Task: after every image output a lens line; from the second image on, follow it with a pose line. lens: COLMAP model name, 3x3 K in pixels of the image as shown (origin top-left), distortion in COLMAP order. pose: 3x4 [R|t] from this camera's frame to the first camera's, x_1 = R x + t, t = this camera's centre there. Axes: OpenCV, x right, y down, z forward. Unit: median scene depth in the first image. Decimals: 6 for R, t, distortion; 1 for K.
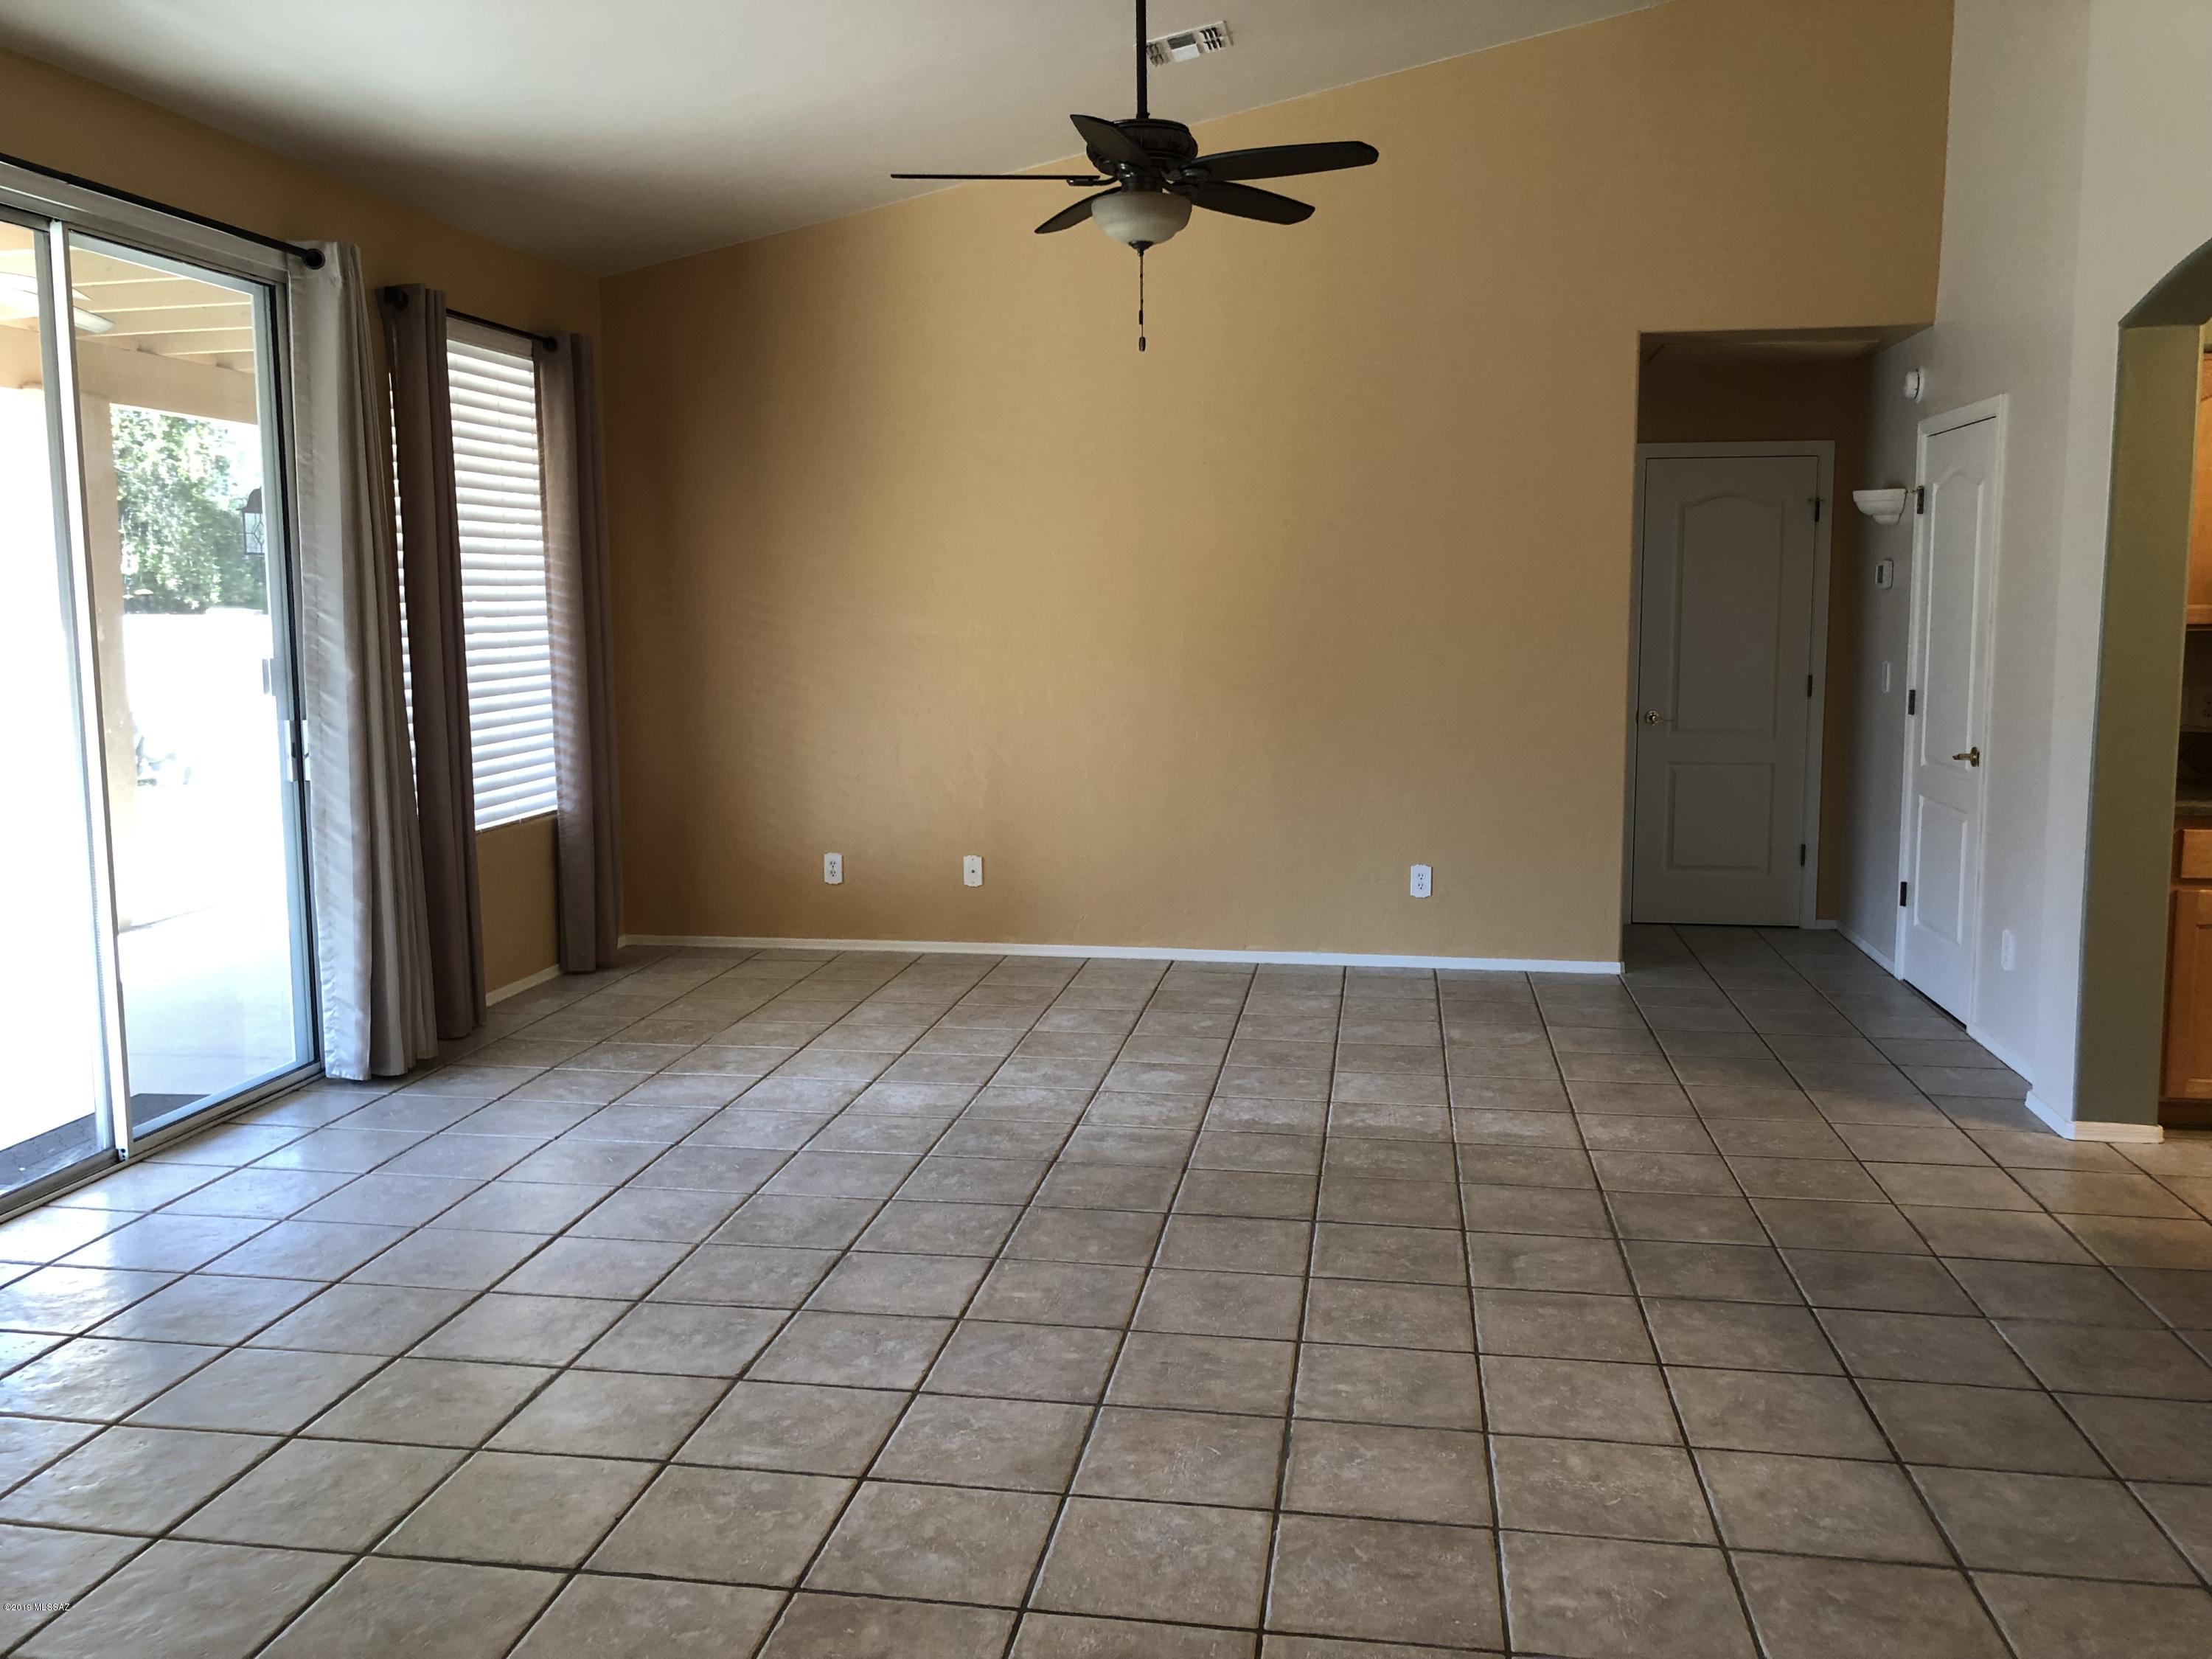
lens RADIAL K [[1820.2, 0, 1103.6], [0, 1820.2, 826.9], [0, 0, 1]] dist [0.008386, 0.017370]
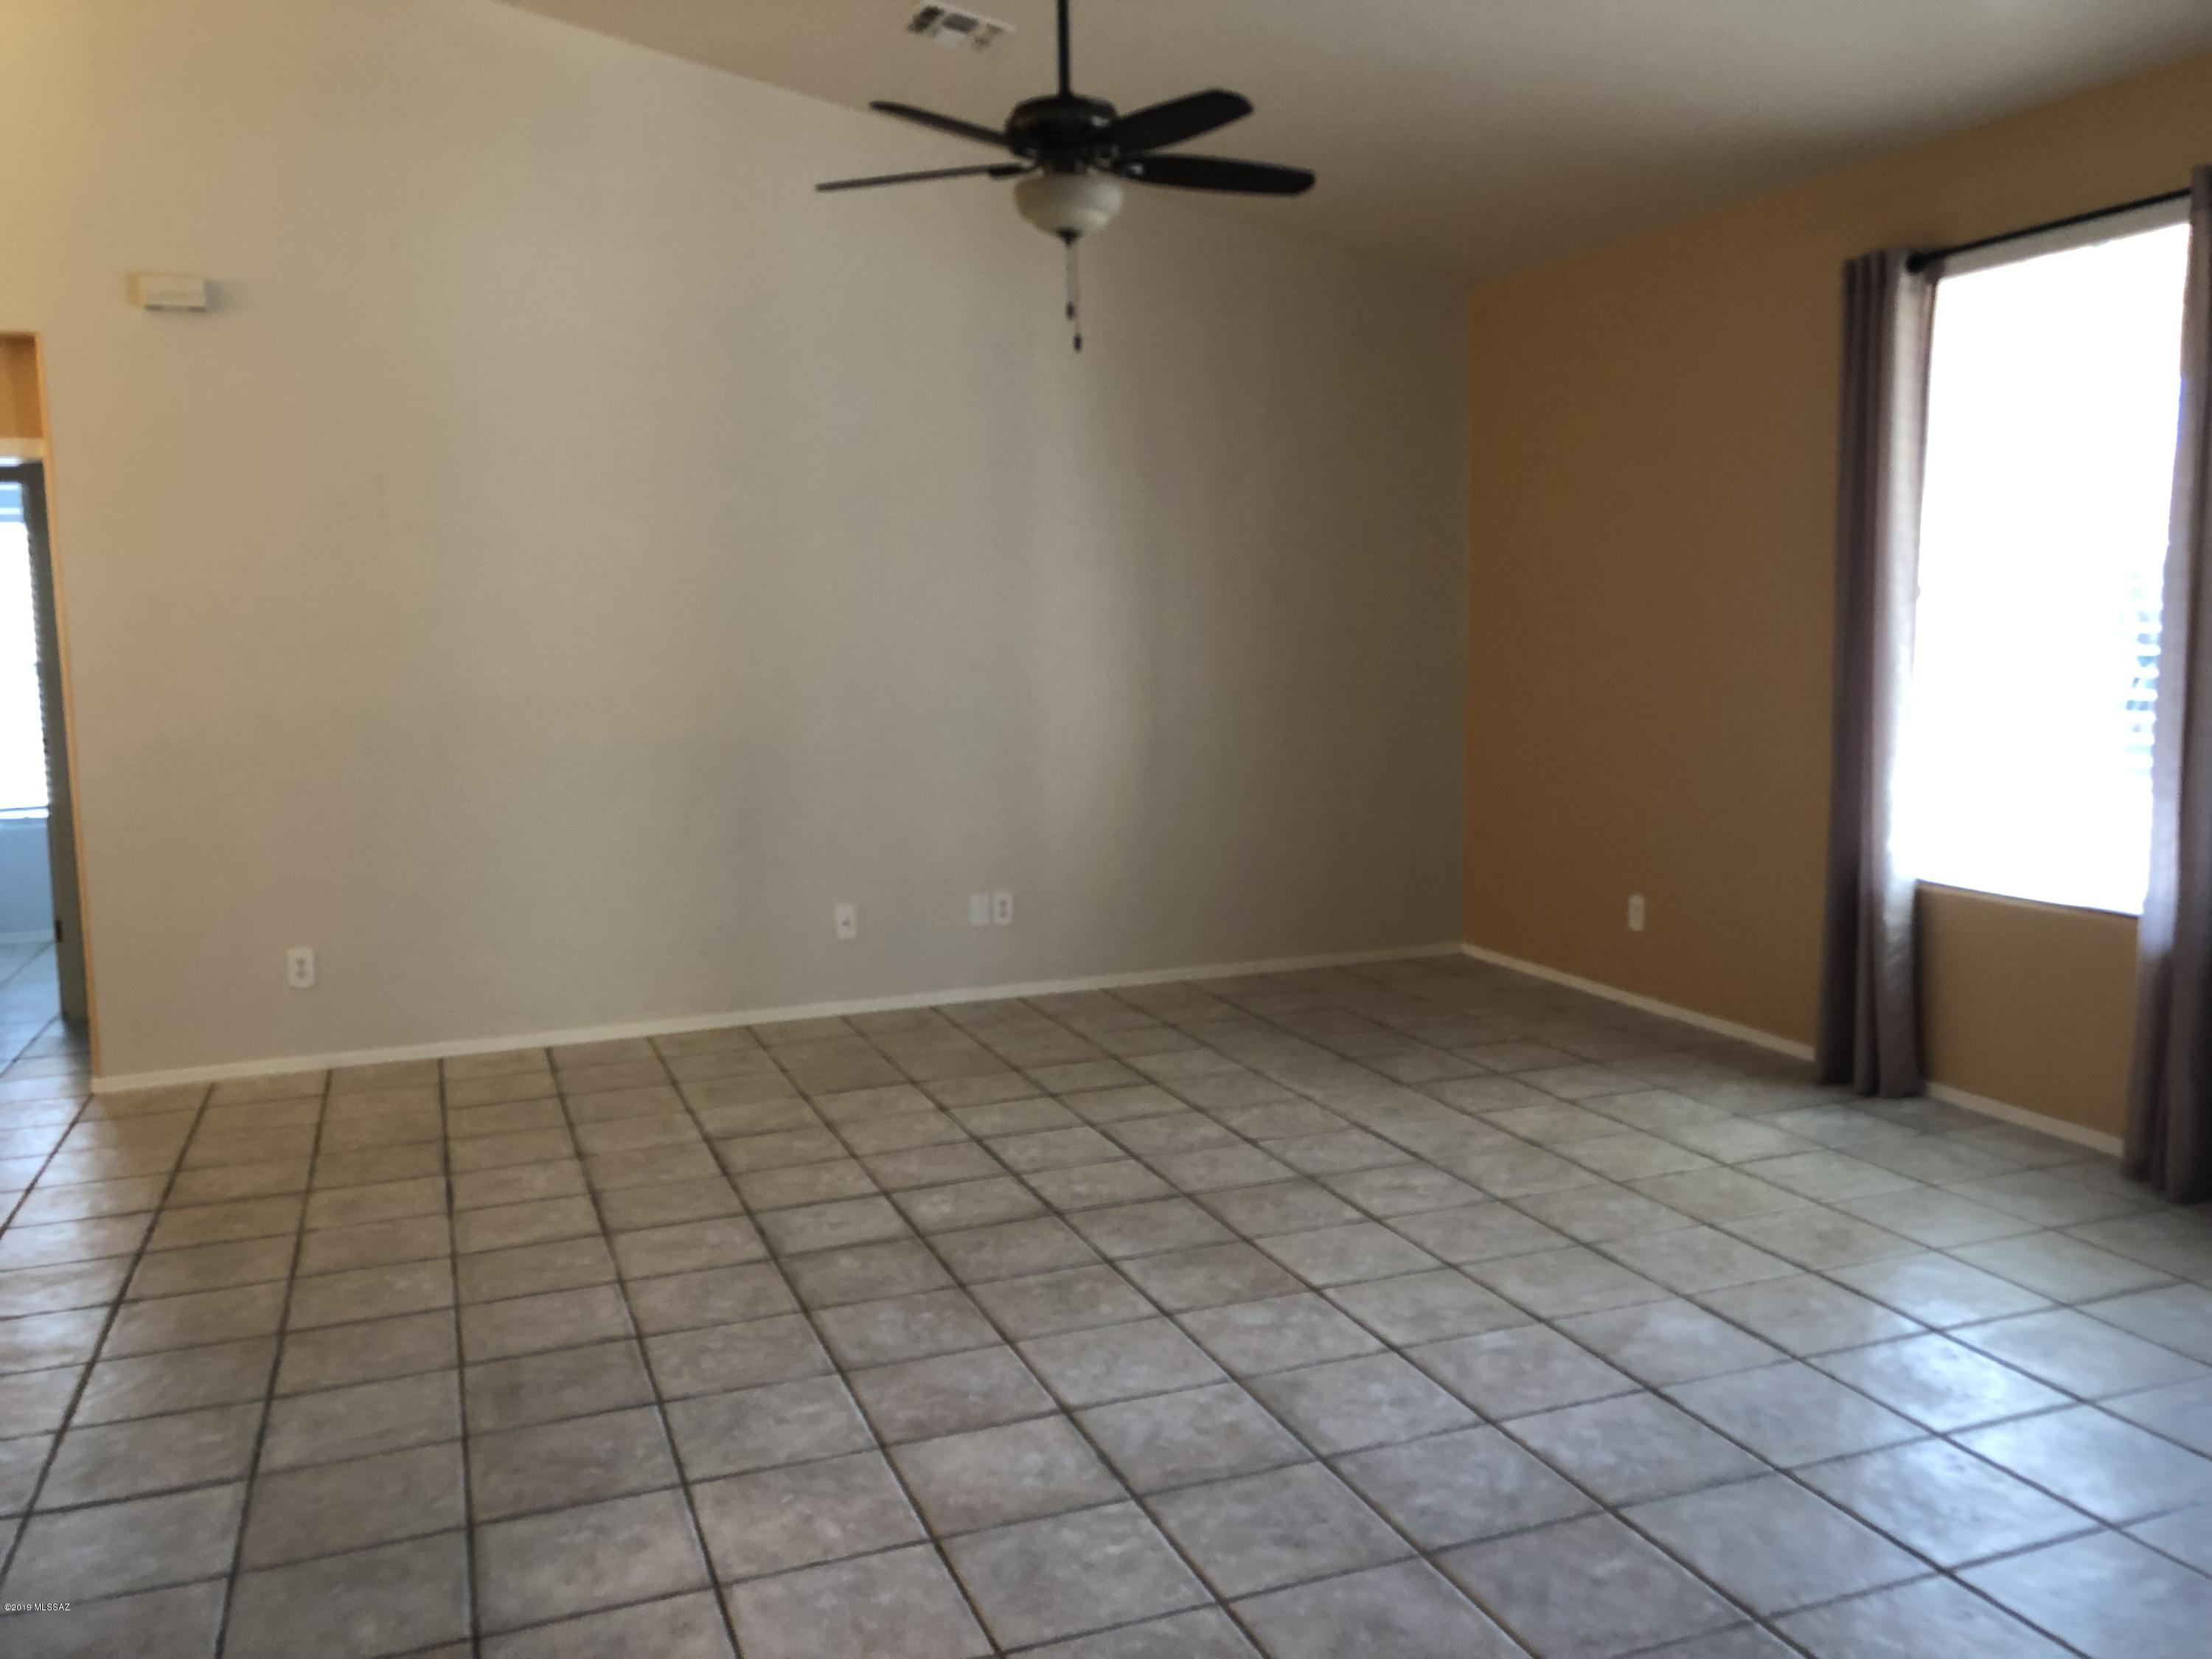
lens RADIAL K [[1820.2, 0, 1107.6], [0, 1820.2, 827.0], [0, 0, 1]] dist [0.008386, 0.017370]
pose [[-0.865657, 0.080225, -0.494168, 0.561757], [-0.042281, 0.971835, 0.231837, -0.227842], [0.498849, 0.221585, -0.837884, 1.747568]]
